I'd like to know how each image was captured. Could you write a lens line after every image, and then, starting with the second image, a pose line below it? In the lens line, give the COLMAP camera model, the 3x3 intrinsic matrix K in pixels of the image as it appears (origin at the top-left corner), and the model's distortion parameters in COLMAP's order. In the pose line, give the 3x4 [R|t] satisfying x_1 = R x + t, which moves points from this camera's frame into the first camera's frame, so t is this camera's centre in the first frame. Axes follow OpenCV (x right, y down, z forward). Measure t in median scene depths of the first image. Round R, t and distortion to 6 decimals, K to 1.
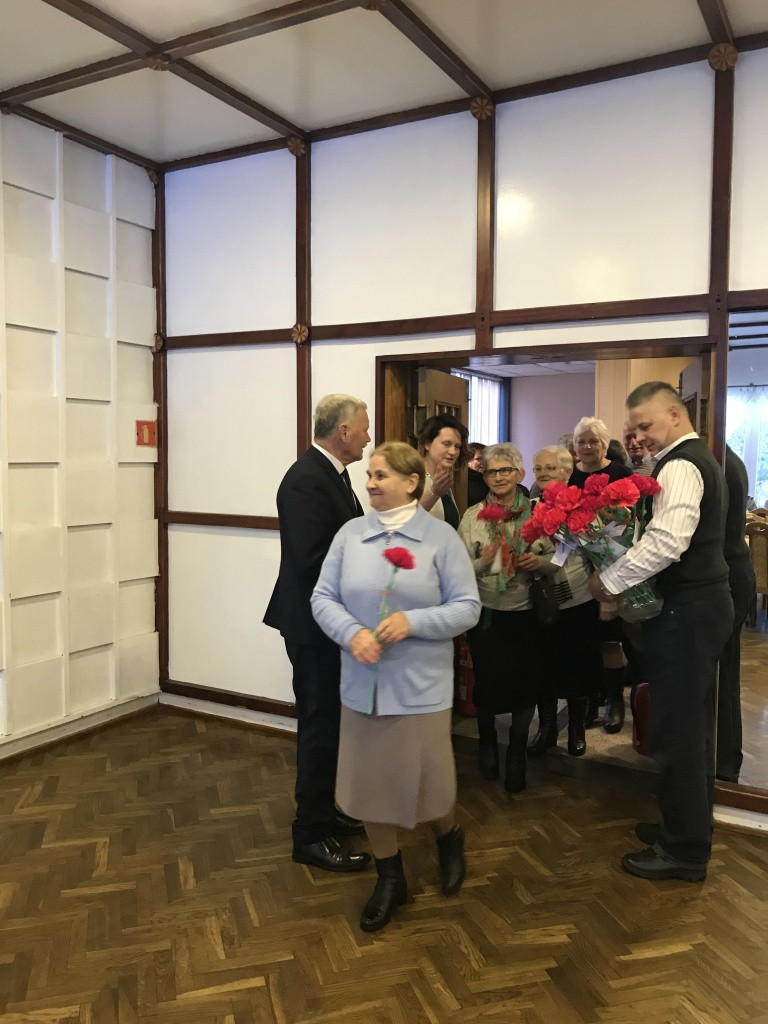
lens RADIAL K [[831.4, 0, 385.3], [0, 831.4, 510.5], [0, 0, 1]] dist [0.023596, -0.019402]
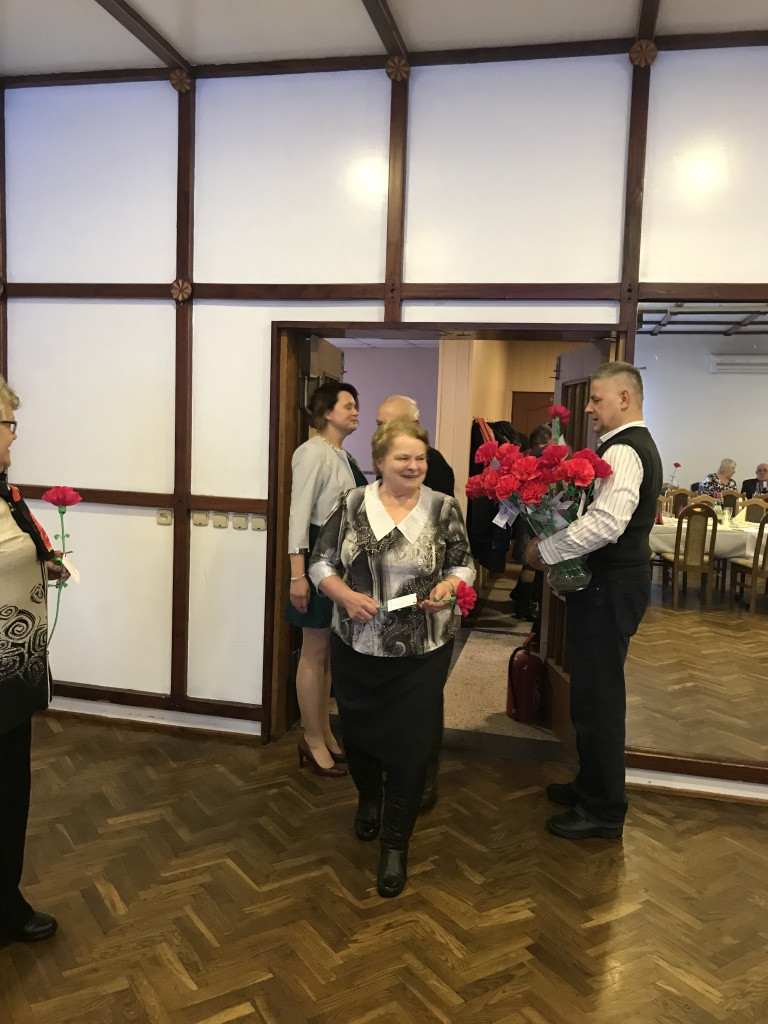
lens RADIAL K [[831.4, 0, 380.3], [0, 831.4, 509.4], [0, 0, 1]] dist [0.023596, -0.019402]
pose [[0.959273, 0.000493, 0.282480, -0.175261], [-0.011042, 0.999300, 0.035752, -0.009967], [-0.282265, -0.037415, 0.958607, 0.067469]]
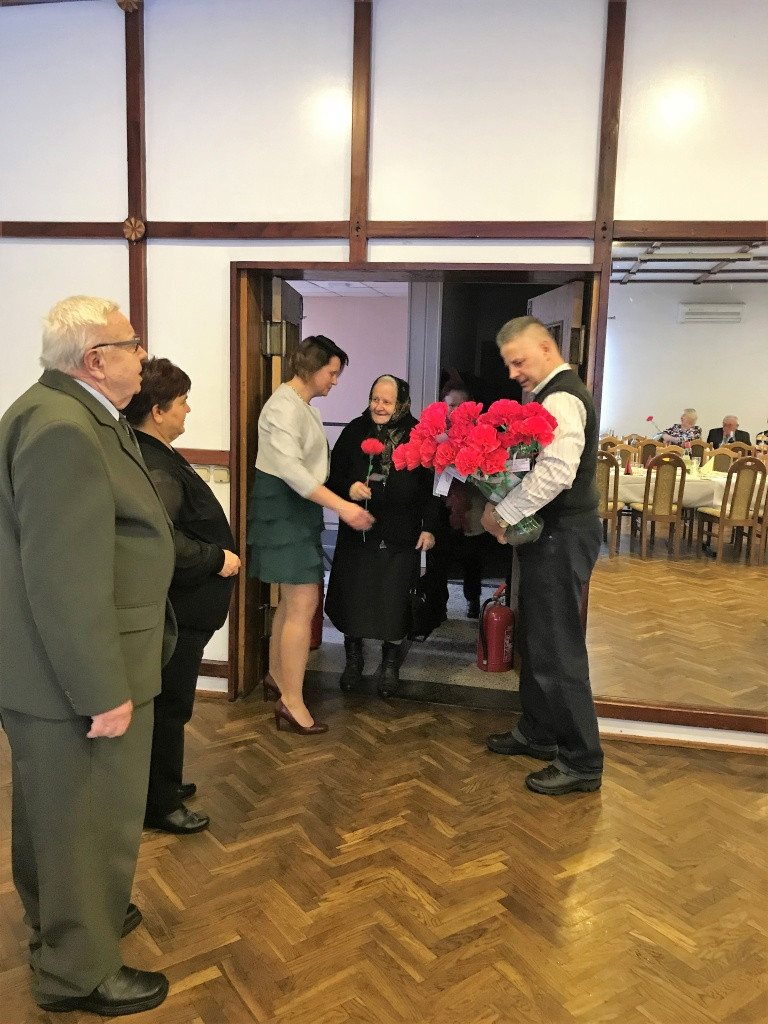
lens RADIAL K [[831.4, 0, 382.1], [0, 831.4, 506.8], [0, 0, 1]] dist [0.023596, -0.019402]
pose [[0.947487, -0.024465, 0.318858, -0.164030], [-0.003520, 0.996211, 0.086898, -0.003476], [-0.319776, -0.083457, 0.943811, 0.096638]]
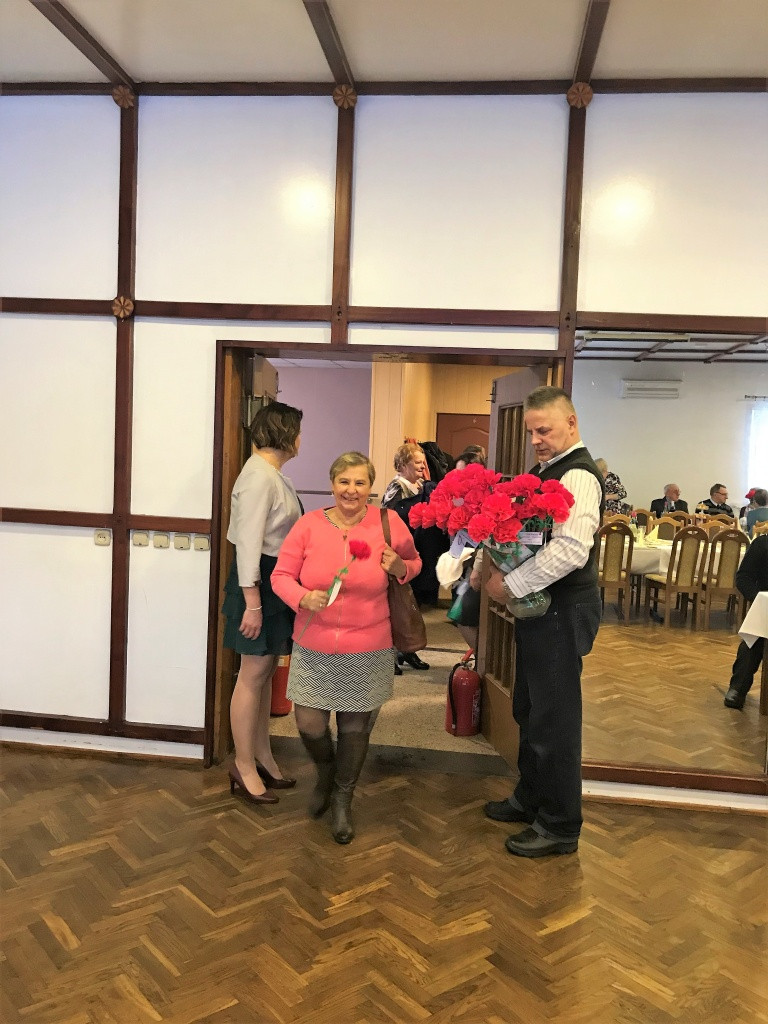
lens RADIAL K [[831.4, 0, 382.8], [0, 831.4, 511.9], [0, 0, 1]] dist [0.023596, -0.019402]
pose [[0.923942, 0.005309, 0.382497, -0.215706], [-0.011846, 0.999821, 0.014738, -0.010359], [-0.382350, -0.018148, 0.923839, 0.071006]]
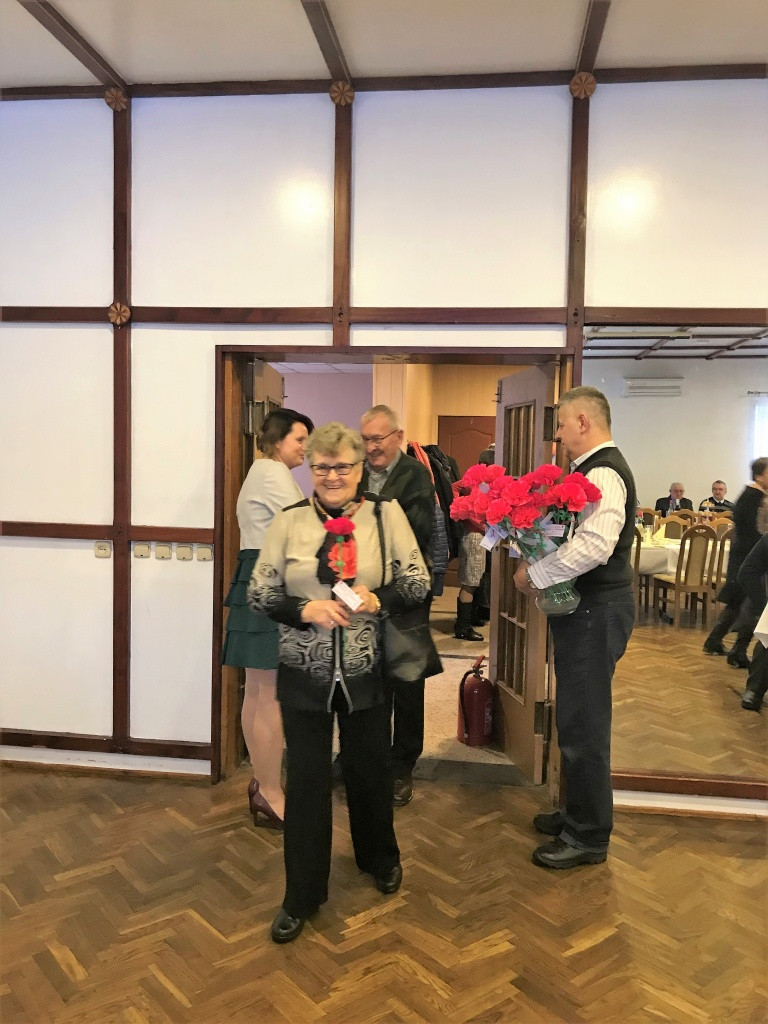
lens RADIAL K [[831.4, 0, 378.9], [0, 831.4, 509.8], [0, 0, 1]] dist [0.023596, -0.019402]
pose [[0.925950, -0.011502, 0.377471, -0.212389], [0.009744, 0.999931, 0.006567, -0.010810], [-0.377520, -0.002403, 0.925998, 0.098103]]
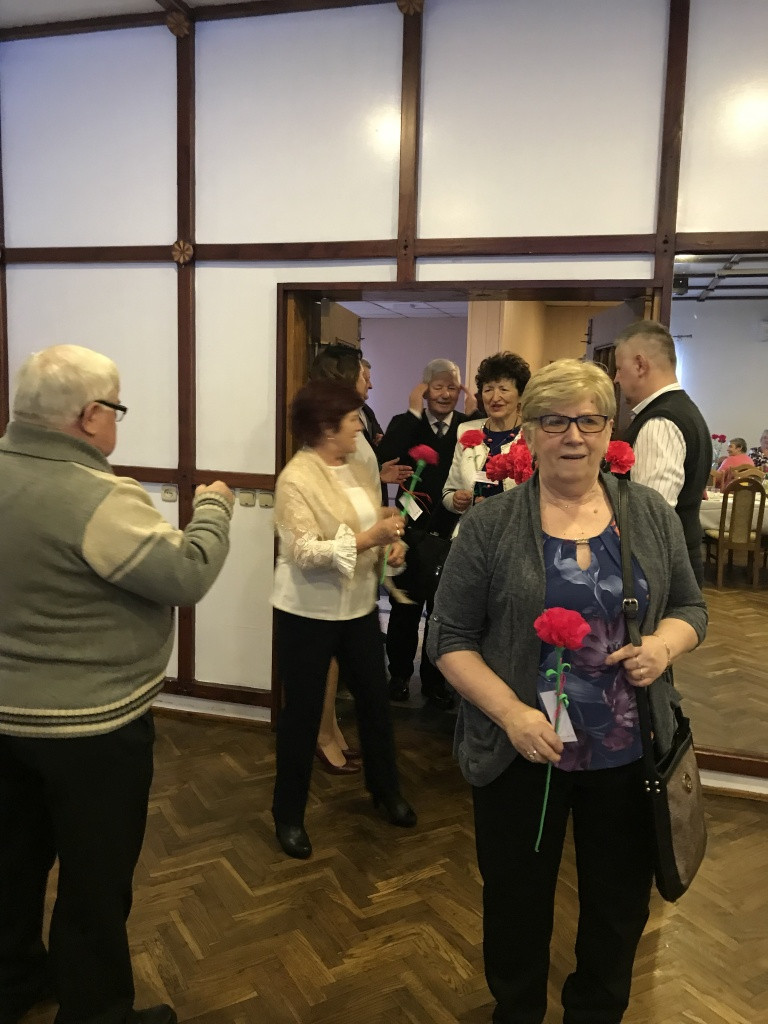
lens RADIAL K [[831.4, 0, 380.7], [0, 831.4, 508.2], [0, 0, 1]] dist [0.023596, -0.019402]
pose [[0.972356, -0.008398, 0.233352, -0.123912], [-0.006928, 0.997875, 0.064784, -0.008137], [-0.233400, -0.064610, 0.970232, 0.122846]]
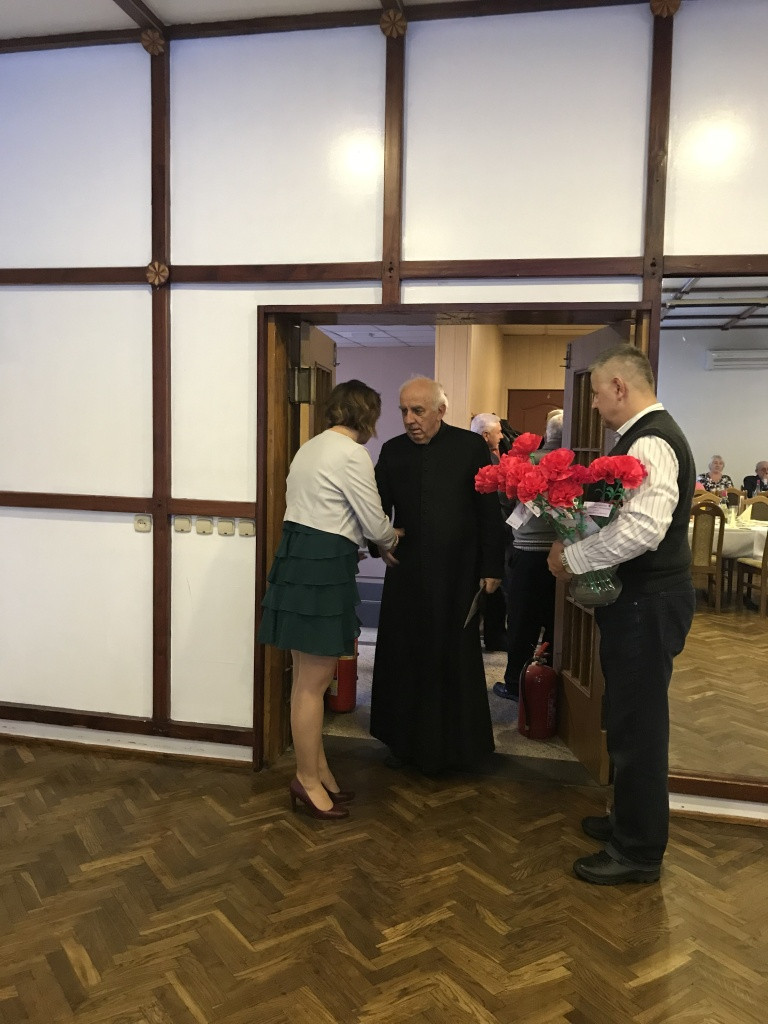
lens RADIAL K [[831.4, 0, 379.7], [0, 831.4, 510.3], [0, 0, 1]] dist [0.023596, -0.019402]
pose [[0.955400, -0.012815, 0.295036, -0.161511], [0.003901, 0.999518, 0.030783, -0.002882], [-0.295289, -0.028259, 0.954990, 0.160813]]
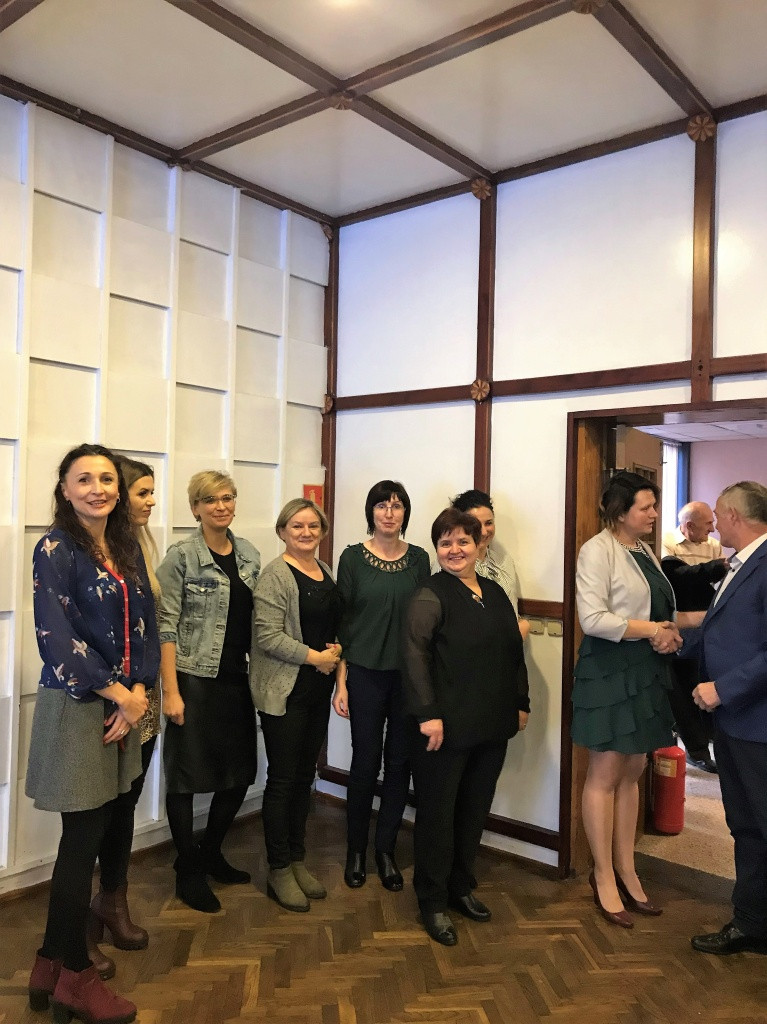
lens RADIAL K [[831.4, 0, 387.4], [0, 831.4, 517.0], [0, 0, 1]] dist [0.023596, -0.019402]
pose [[0.984229, 0.012258, -0.176475, -0.047040], [-0.024954, 0.997242, -0.069900, -0.009938], [0.175132, 0.073202, 0.981820, 0.120097]]
